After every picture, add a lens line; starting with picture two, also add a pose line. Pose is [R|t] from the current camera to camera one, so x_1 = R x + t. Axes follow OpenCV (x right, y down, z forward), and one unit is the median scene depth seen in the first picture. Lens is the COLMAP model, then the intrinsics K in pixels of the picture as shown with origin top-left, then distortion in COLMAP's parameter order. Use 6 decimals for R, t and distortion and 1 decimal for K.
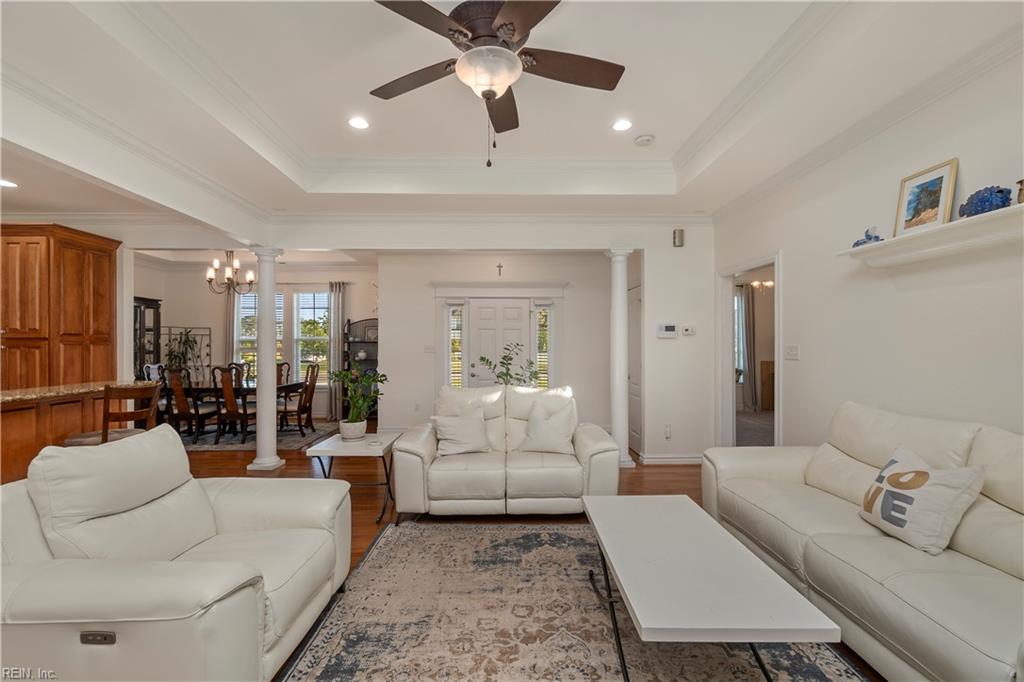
lens RADIAL K [[439.3, 0, 509.9], [0, 439.3, 346.8], [0, 0, 1]] dist [-0.008347, 0.002883]
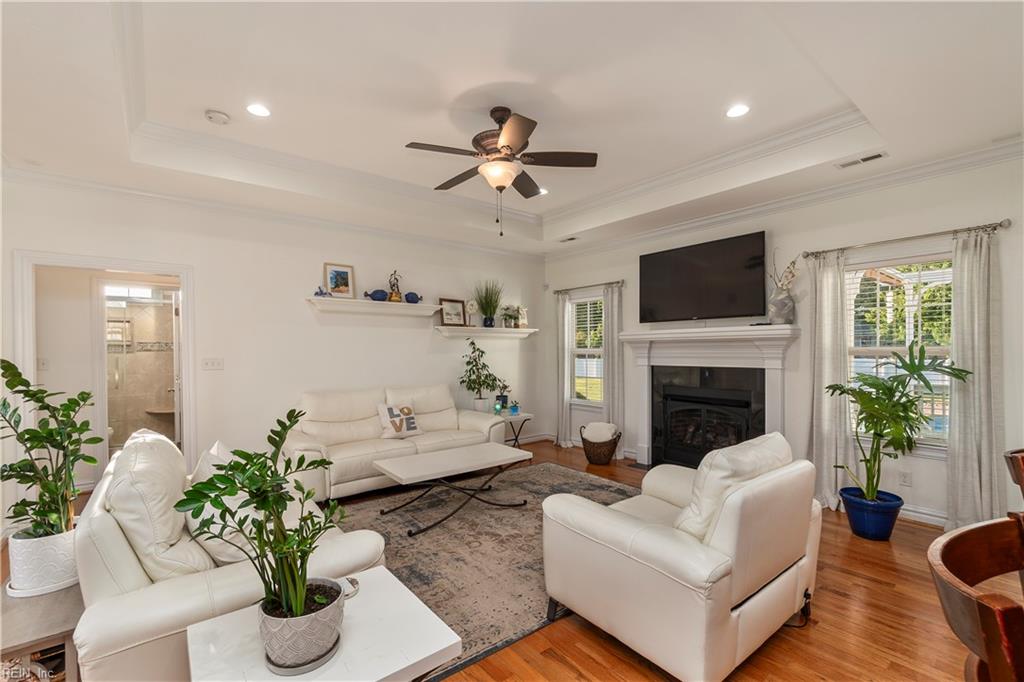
lens RADIAL K [[439.3, 0, 509.0], [0, 439.3, 354.5], [0, 0, 1]] dist [-0.008347, 0.002883]
pose [[-0.612335, -0.001660, 0.790597, -0.623926], [0.011397, 0.999875, 0.010926, -0.012252], [-0.790516, 0.015701, -0.612240, 0.953528]]
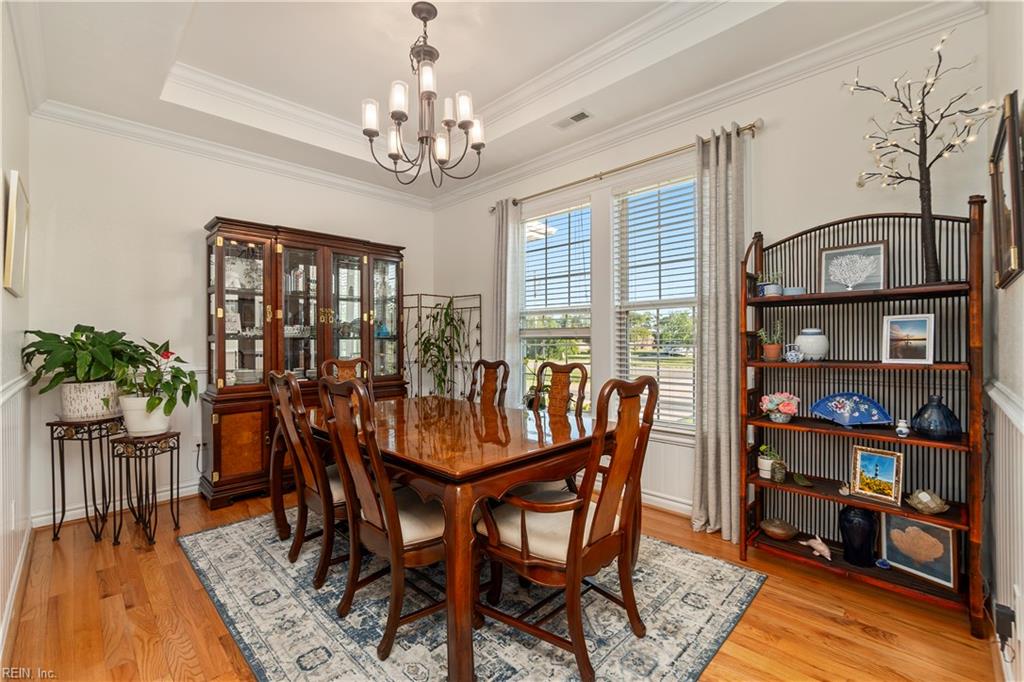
lens RADIAL K [[439.3, 0, 512.8], [0, 439.3, 340.7], [0, 0, 1]] dist [-0.008347, 0.002883]
pose [[0.699572, -0.003683, -0.714552, -0.513492], [0.003348, 0.999993, -0.001876, 0.031167], [0.714554, -0.001080, 0.699580, 1.257795]]
